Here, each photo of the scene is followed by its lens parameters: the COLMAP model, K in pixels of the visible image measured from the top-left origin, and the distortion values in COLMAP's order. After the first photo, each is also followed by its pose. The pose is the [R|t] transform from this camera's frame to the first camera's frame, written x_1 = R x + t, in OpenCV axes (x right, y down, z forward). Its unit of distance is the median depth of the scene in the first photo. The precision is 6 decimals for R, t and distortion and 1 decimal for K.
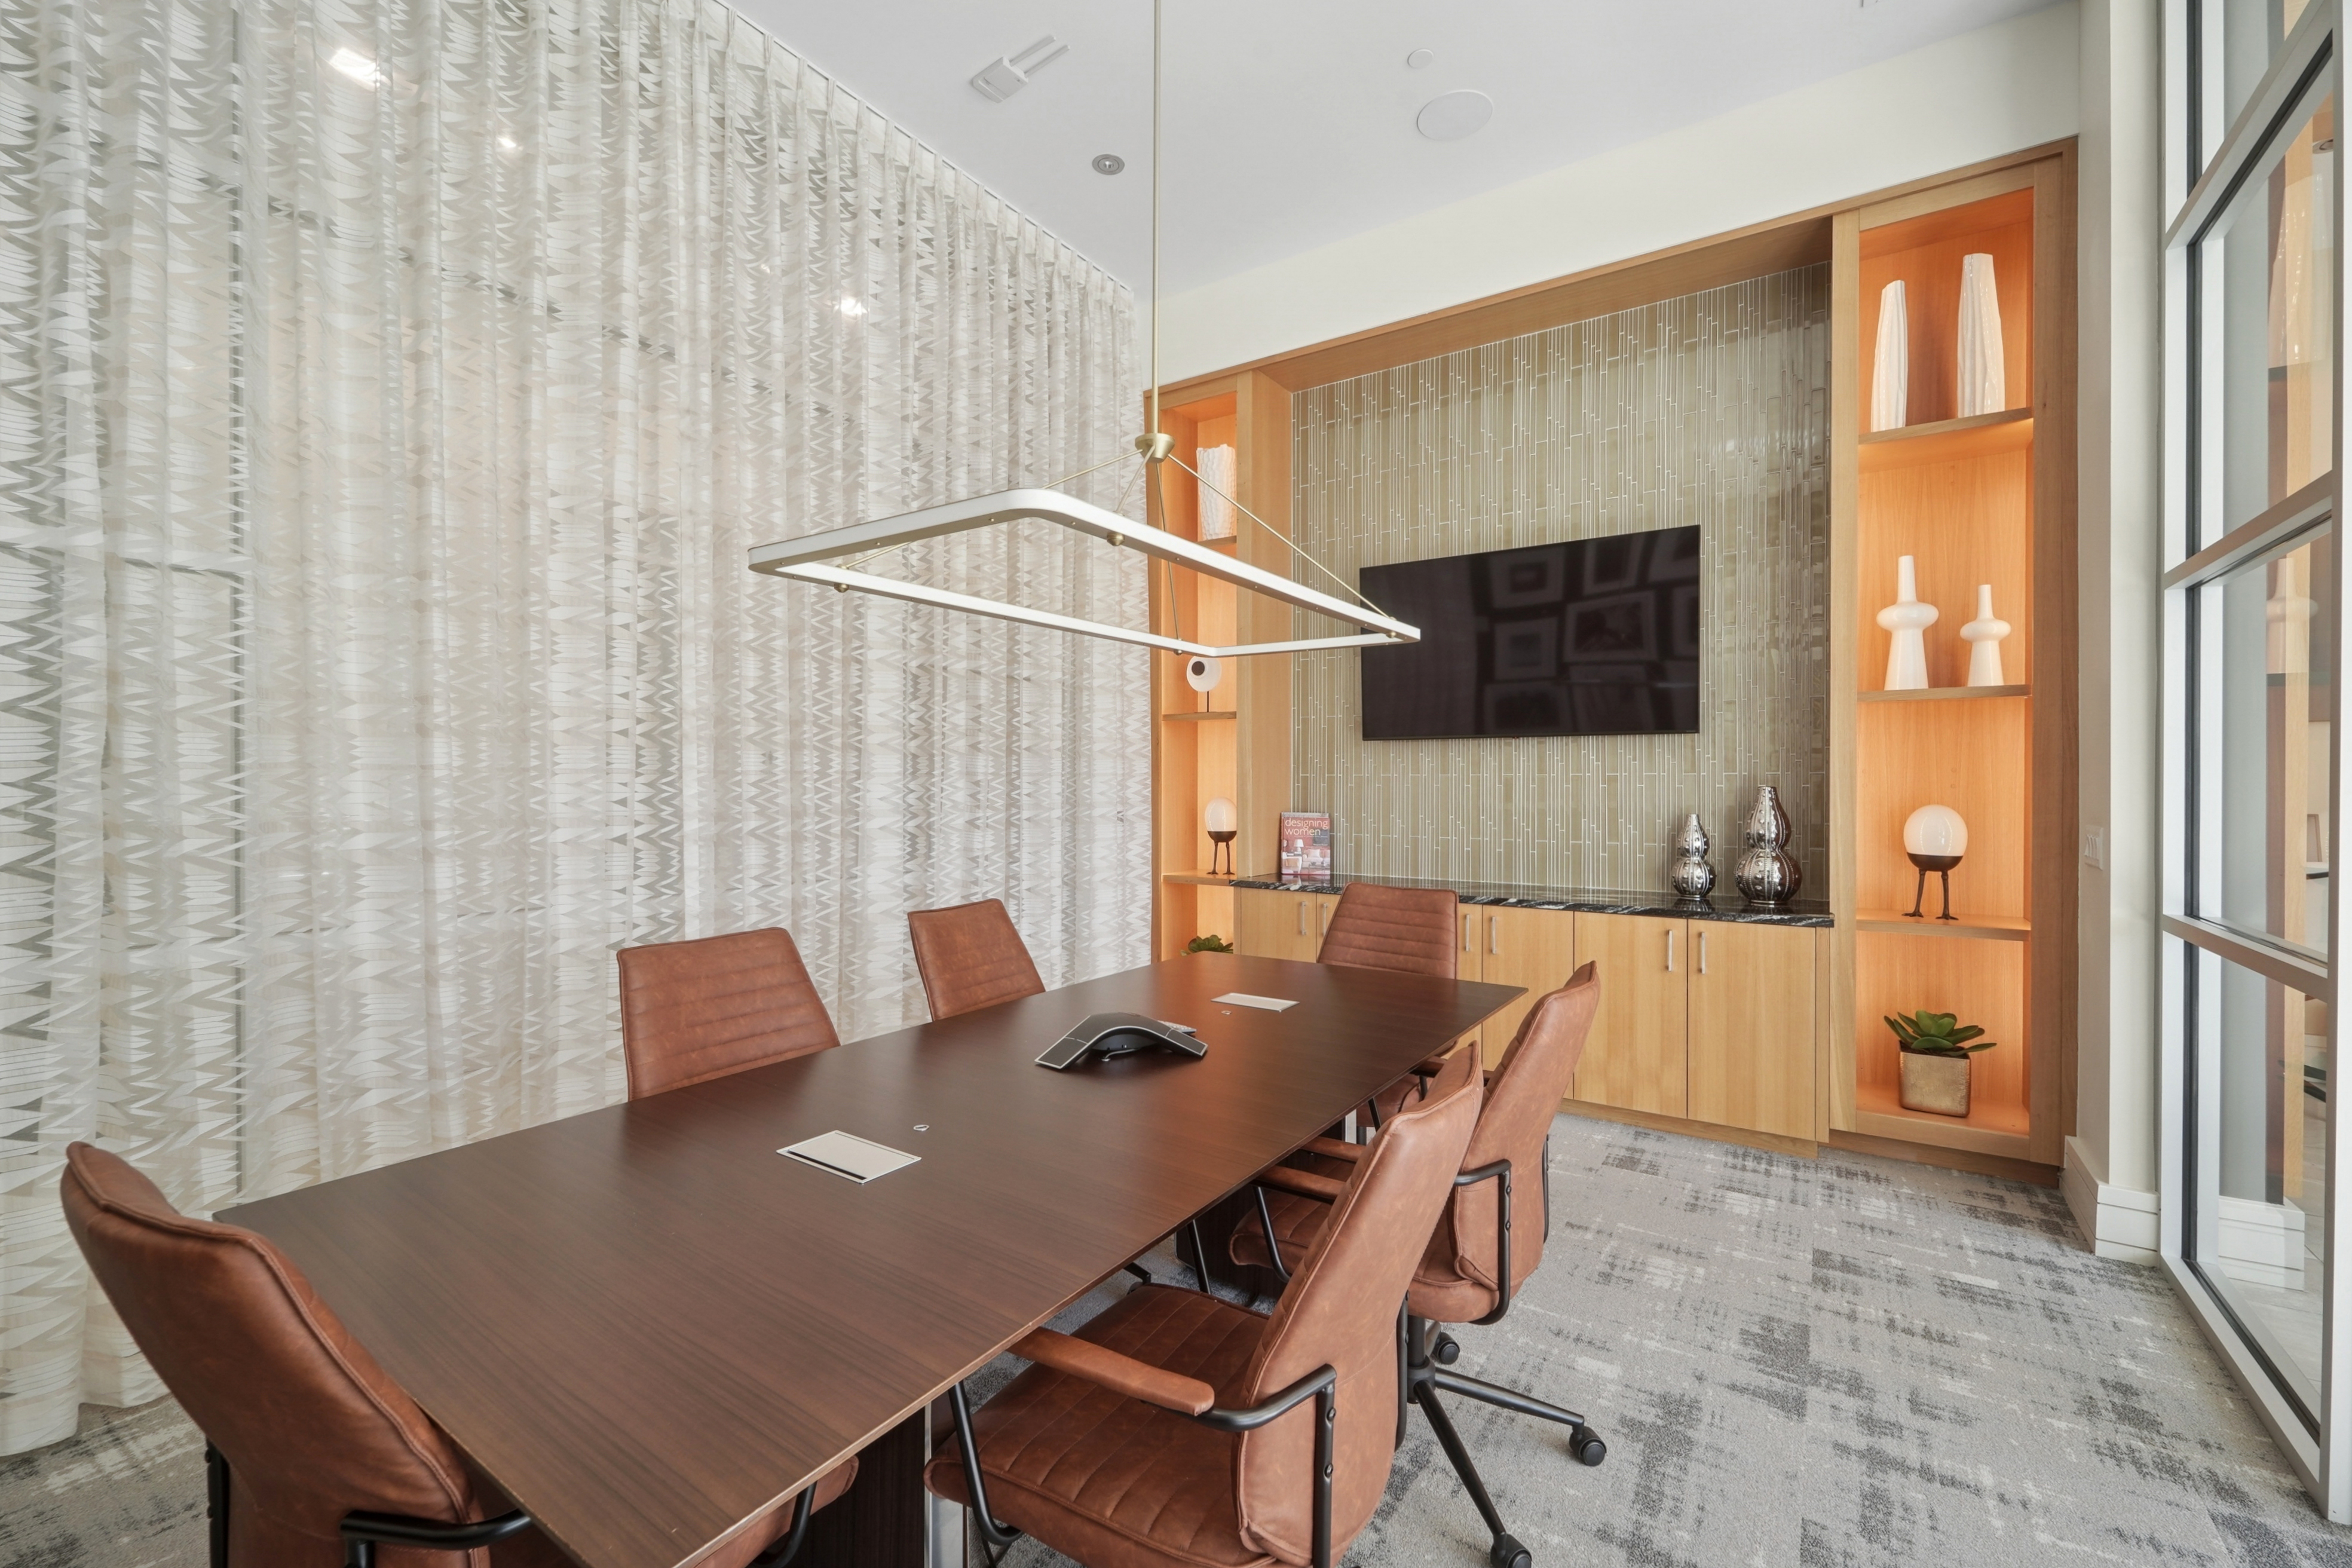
lens RADIAL K [[978.6, 0, 1178.9], [0, 978.6, 786.3], [0, 0, 1]] dist [-0.000303, -0.002840]
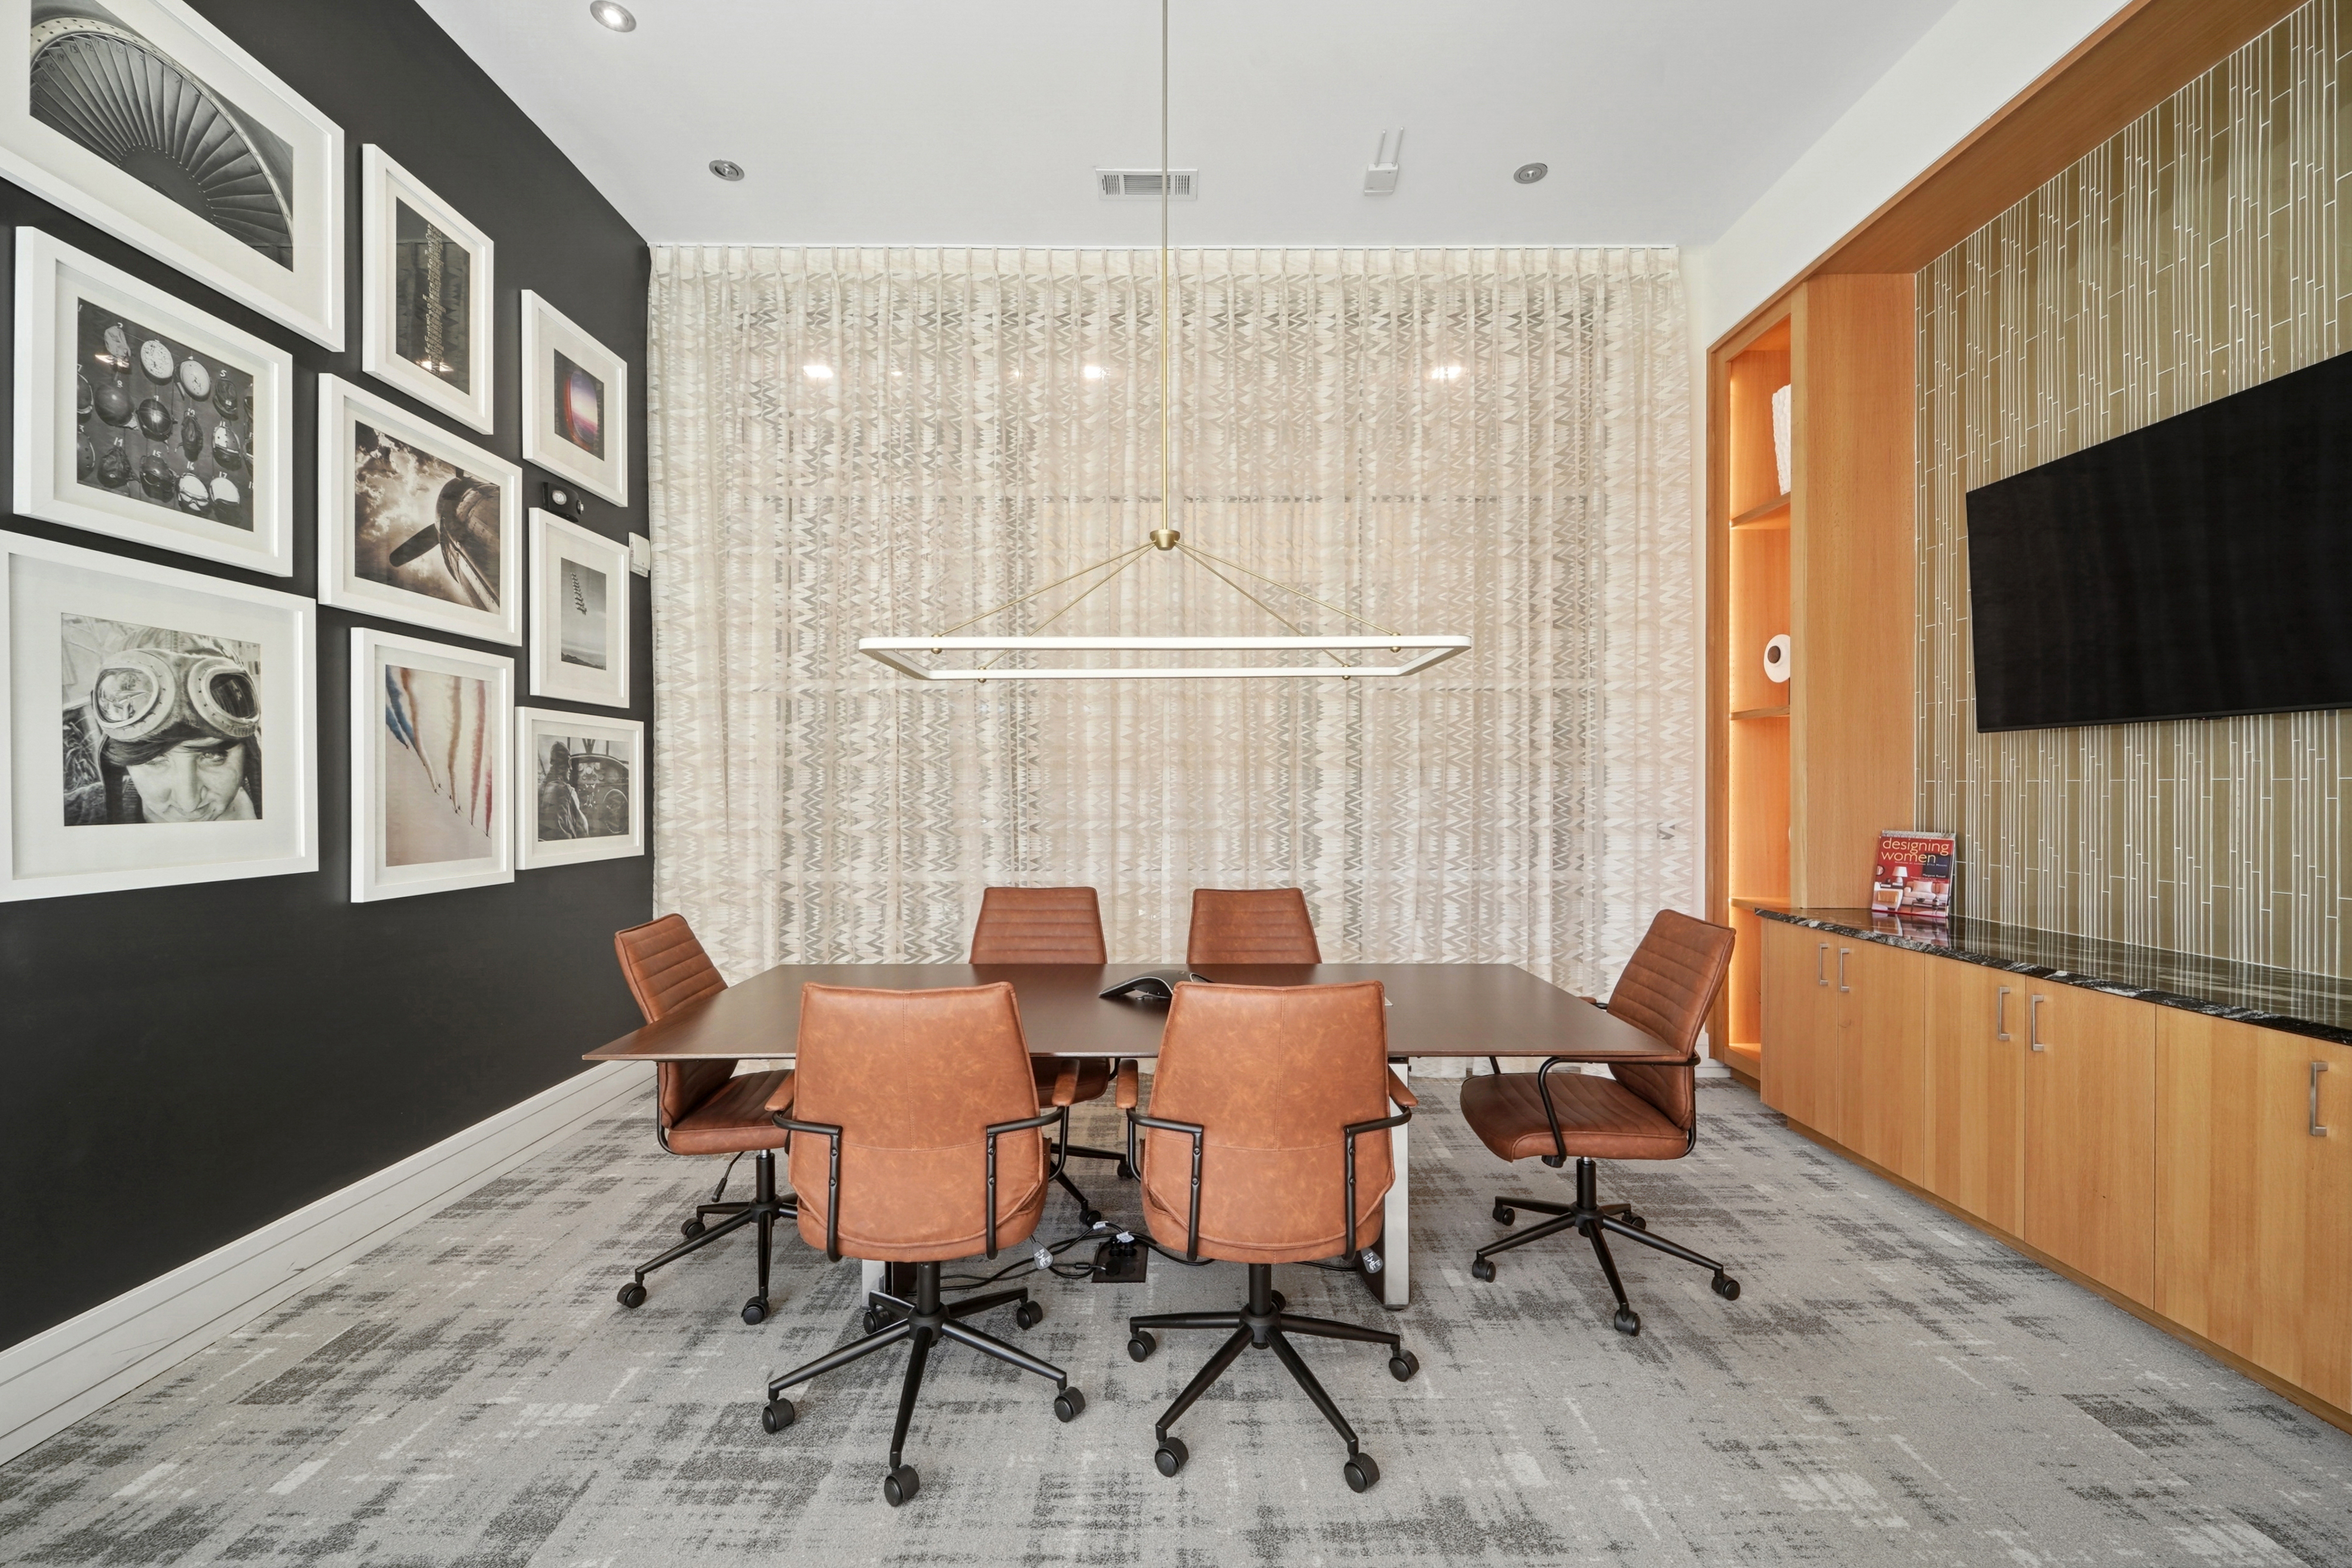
lens RADIAL K [[978.6, 0, 1178.6], [0, 978.6, 789.2], [0, 0, 1]] dist [-0.000303, -0.002840]
pose [[0.553168, -0.001643, -0.833068, 0.464025], [0.000294, 0.999998, -0.001777, -0.004484], [0.833070, 0.000739, 0.553168, 0.123231]]
